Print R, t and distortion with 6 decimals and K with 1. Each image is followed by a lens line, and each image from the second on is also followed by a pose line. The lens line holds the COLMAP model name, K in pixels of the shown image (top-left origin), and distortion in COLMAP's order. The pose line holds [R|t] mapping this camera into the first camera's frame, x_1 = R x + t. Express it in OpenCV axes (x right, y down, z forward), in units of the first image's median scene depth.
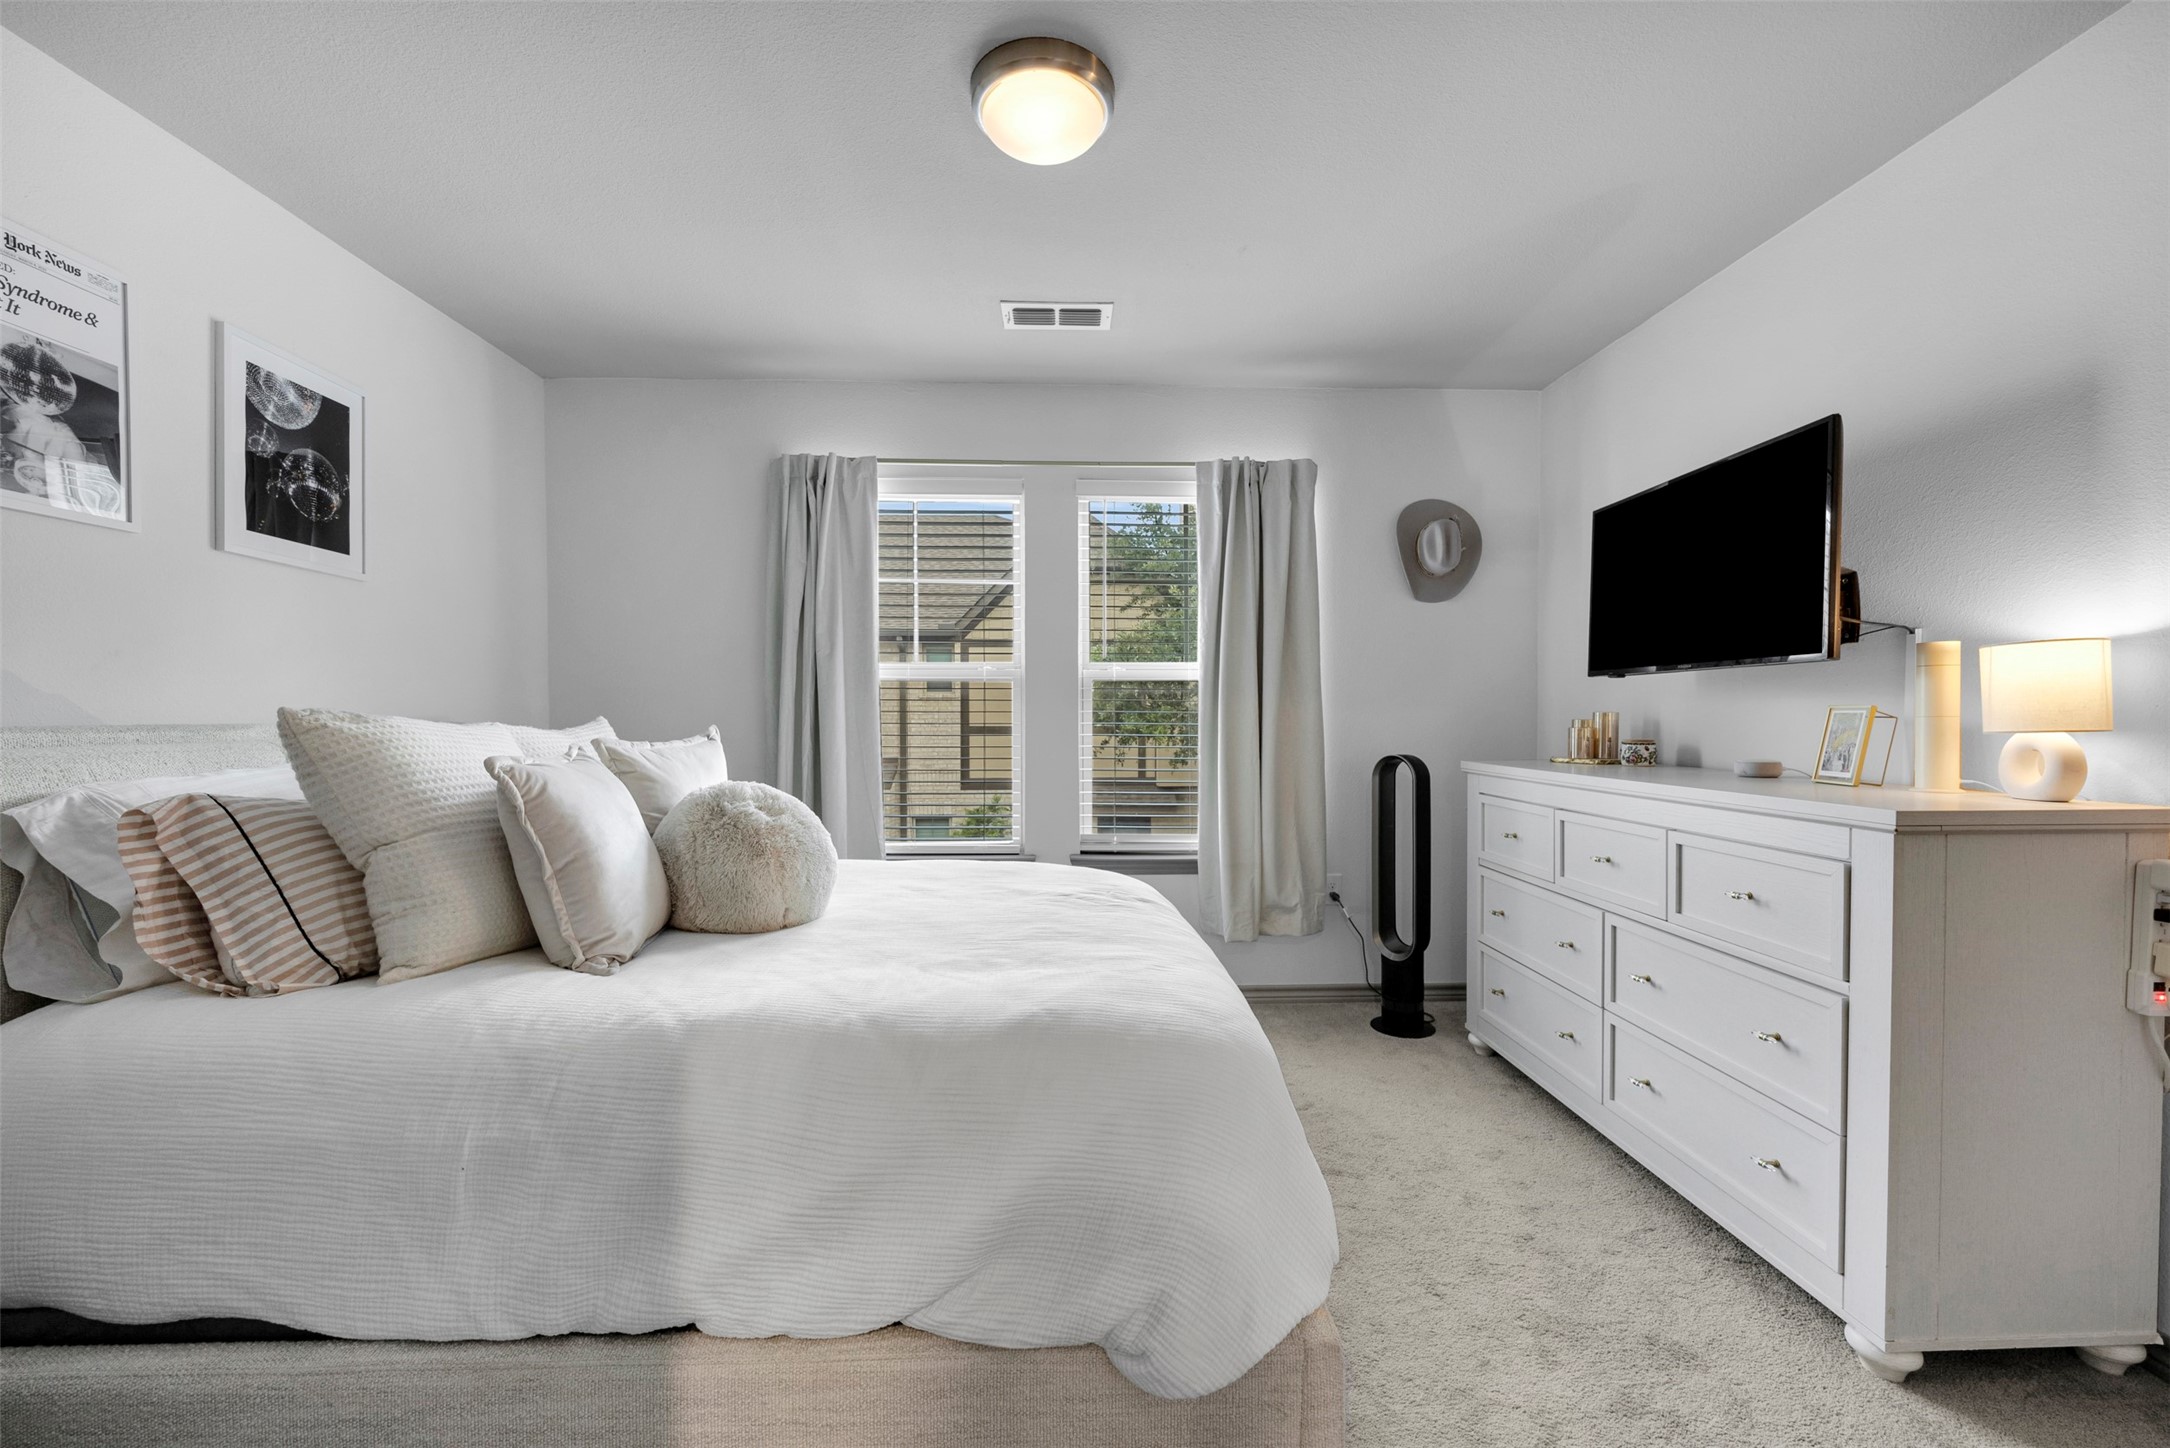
lens RADIAL K [[889.5, 0, 1078.9], [0, 889.5, 722.4], [0, 0, 1]] dist [0.001351, 0.000418]
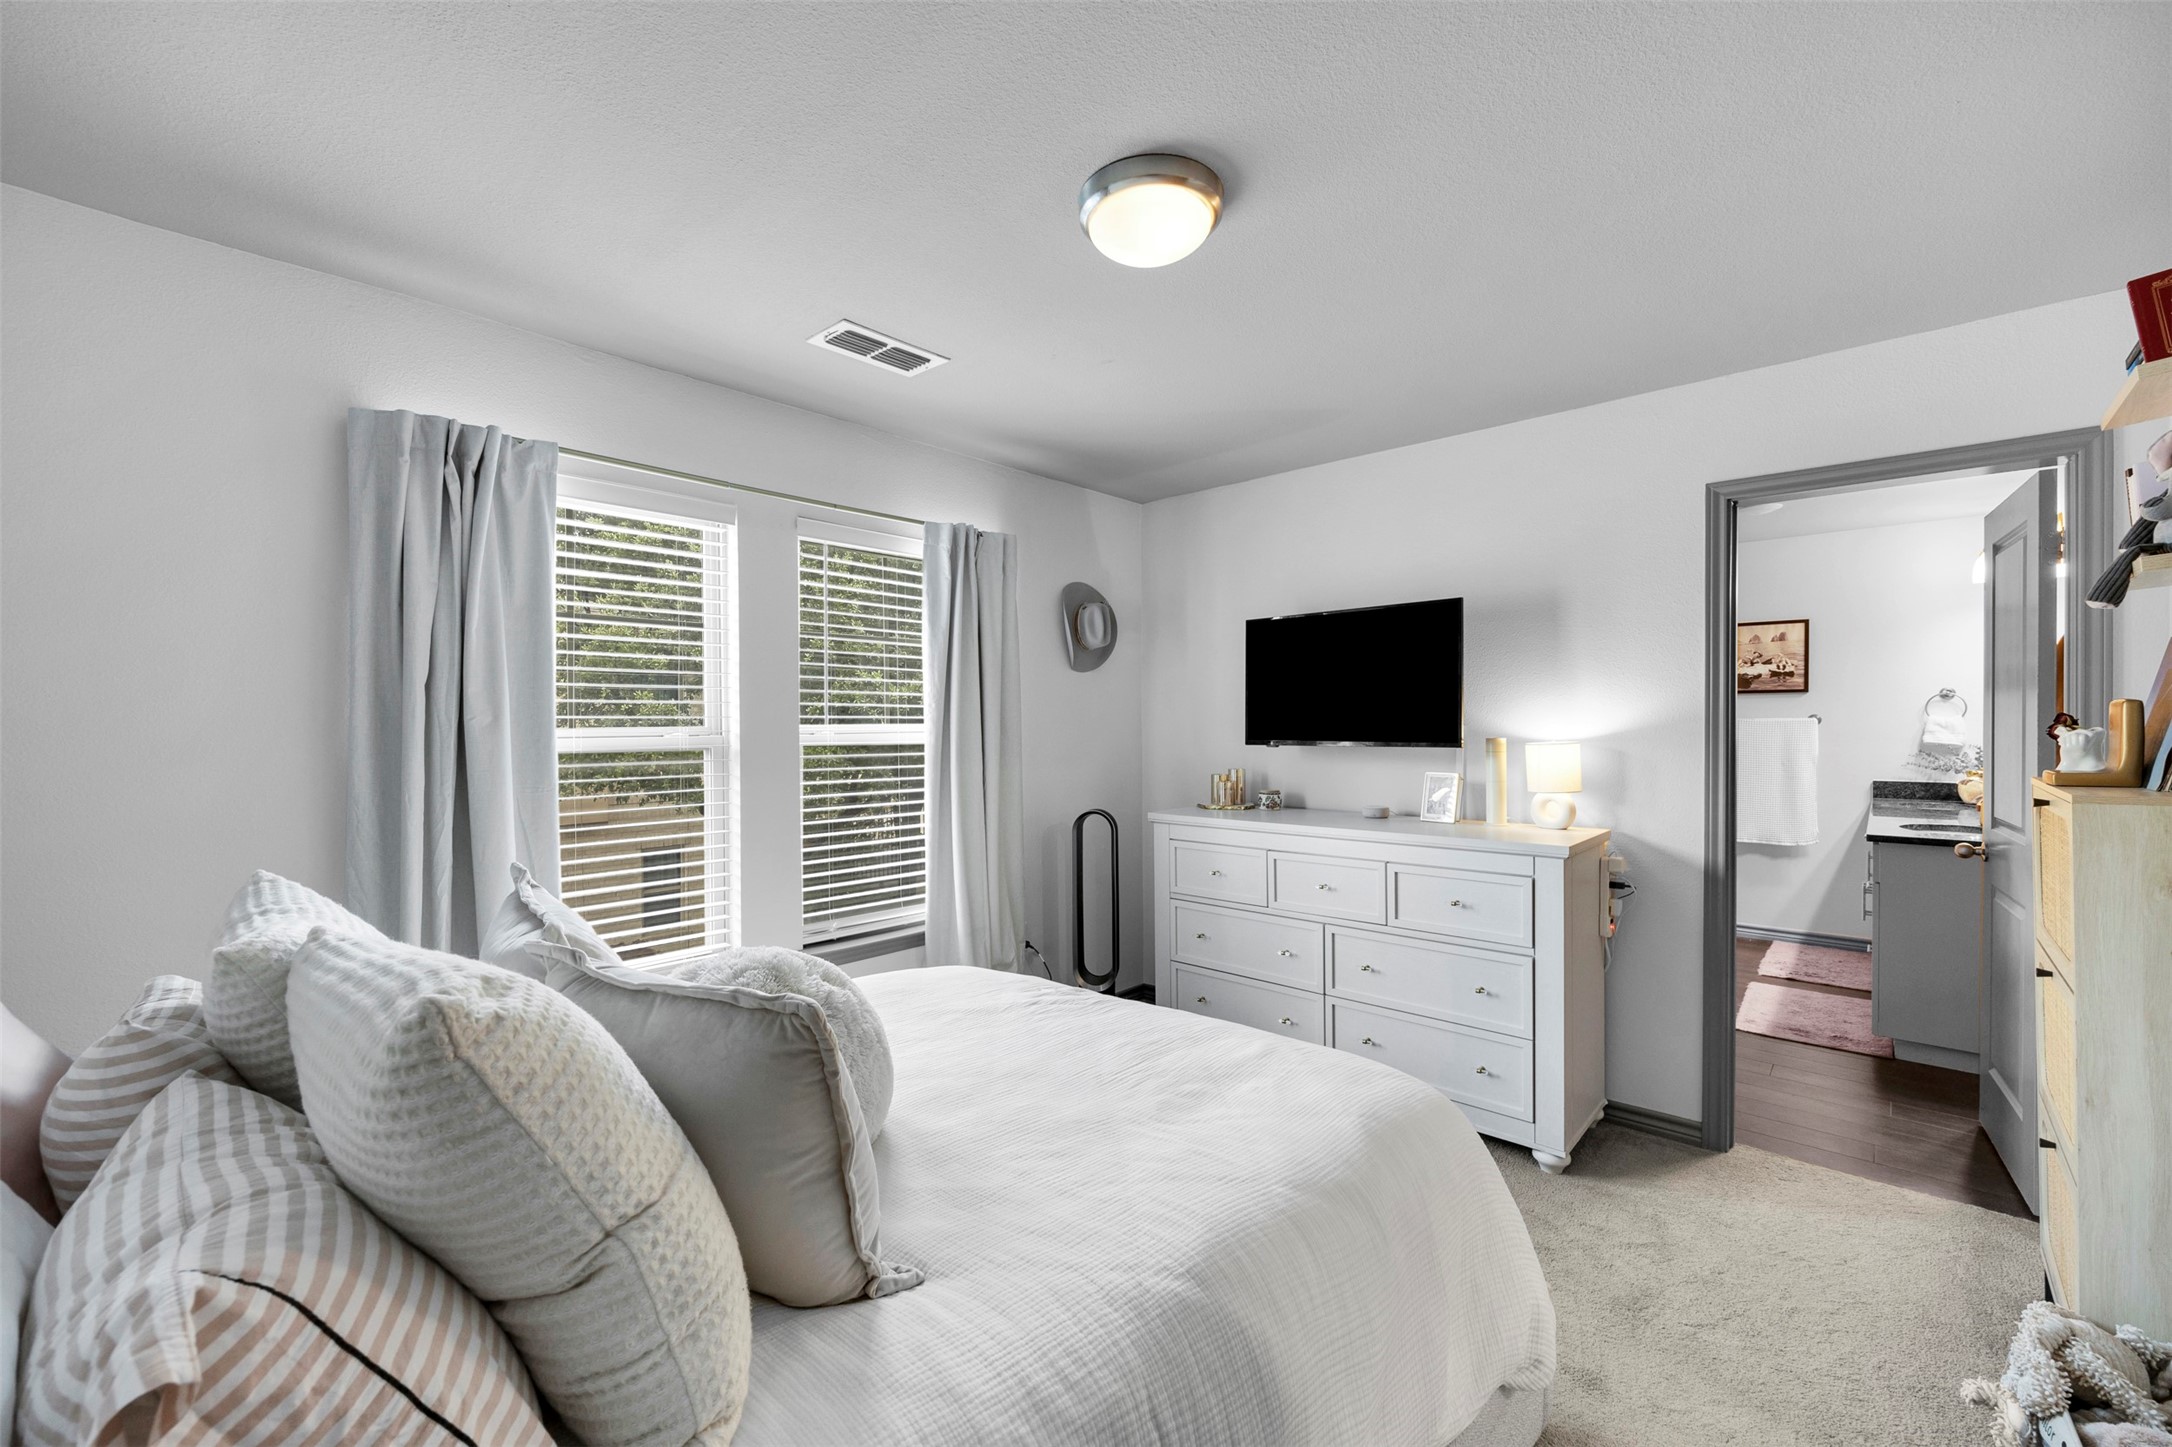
lens RADIAL K [[890.4, 0, 1083.7], [0, 890.4, 722.8], [0, 0, 1]] dist [0.001351, 0.000418]
pose [[0.694457, -0.007474, 0.719496, -0.461685], [0.012352, 0.999923, -0.001535, -0.071349], [-0.719428, 0.009953, 0.694495, 0.210463]]
